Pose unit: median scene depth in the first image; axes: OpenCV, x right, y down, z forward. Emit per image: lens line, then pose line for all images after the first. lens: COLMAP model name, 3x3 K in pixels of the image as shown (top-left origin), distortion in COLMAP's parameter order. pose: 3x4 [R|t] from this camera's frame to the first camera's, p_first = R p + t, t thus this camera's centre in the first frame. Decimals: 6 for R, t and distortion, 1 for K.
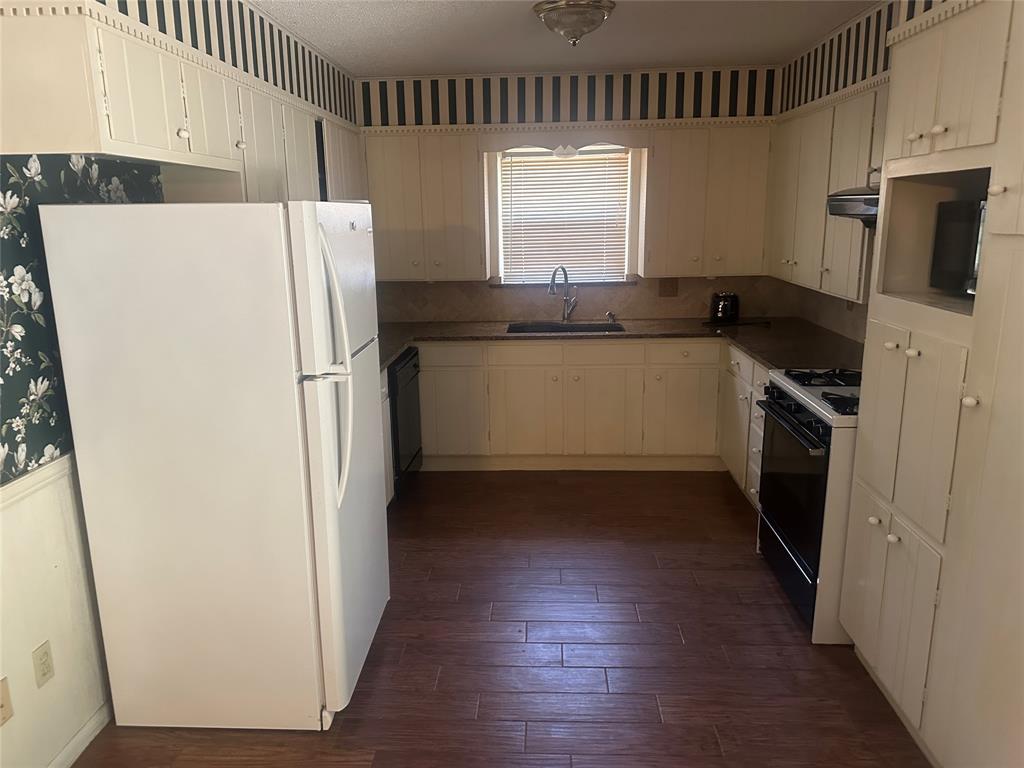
lens RADIAL K [[727.0, 0, 503.8], [0, 727.0, 382.6], [0, 0, 1]] dist [0.062573, -0.072992]
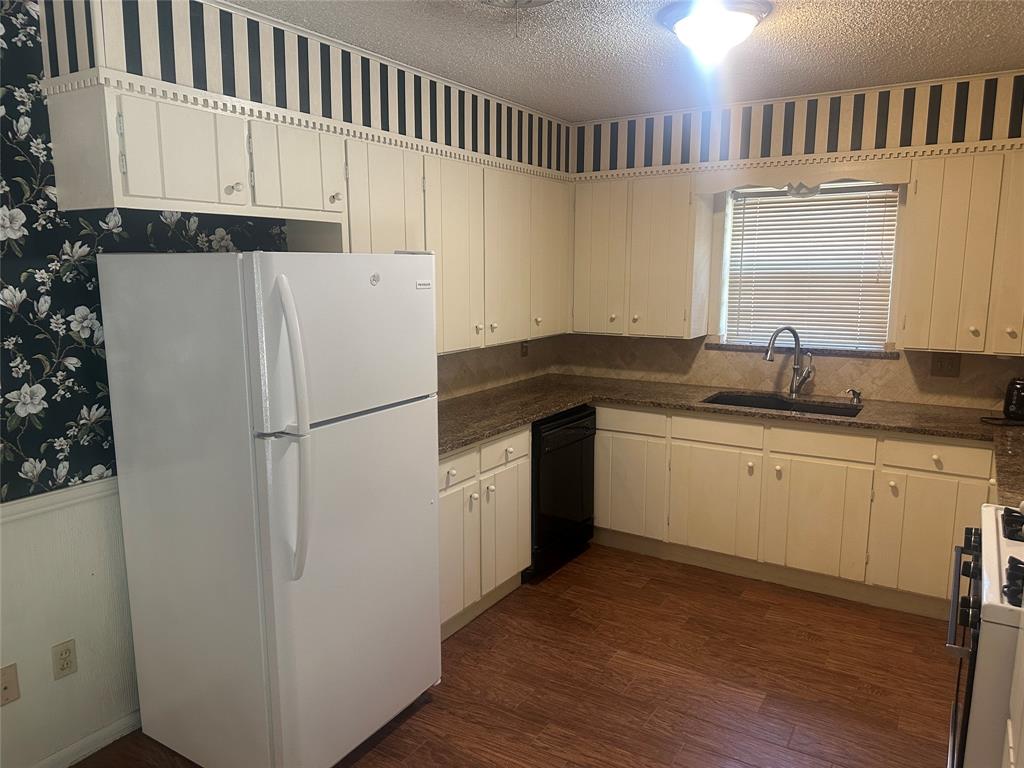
lens RADIAL K [[727.0, 0, 515.7], [0, 727.0, 376.9], [0, 0, 1]] dist [0.062573, -0.072992]
pose [[0.875150, 0.092459, -0.474936, 0.425666], [-0.122232, 0.991982, -0.032116, -0.083879], [0.468158, 0.086159, 0.879434, 0.281341]]
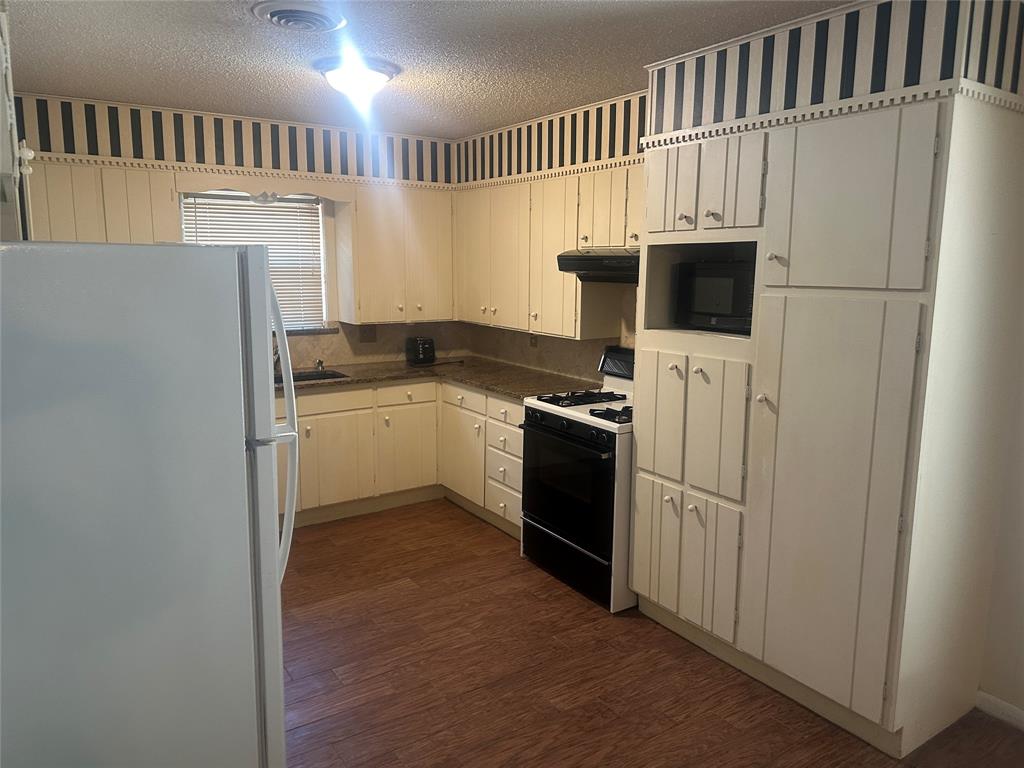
lens RADIAL K [[727.0, 0, 519.0], [0, 727.0, 371.3], [0, 0, 1]] dist [0.062573, -0.072992]
pose [[0.797044, -0.067774, 0.600106, -0.491895], [0.114612, 0.992600, -0.040124, -0.018985], [-0.592946, 0.100760, 0.798914, 0.087450]]
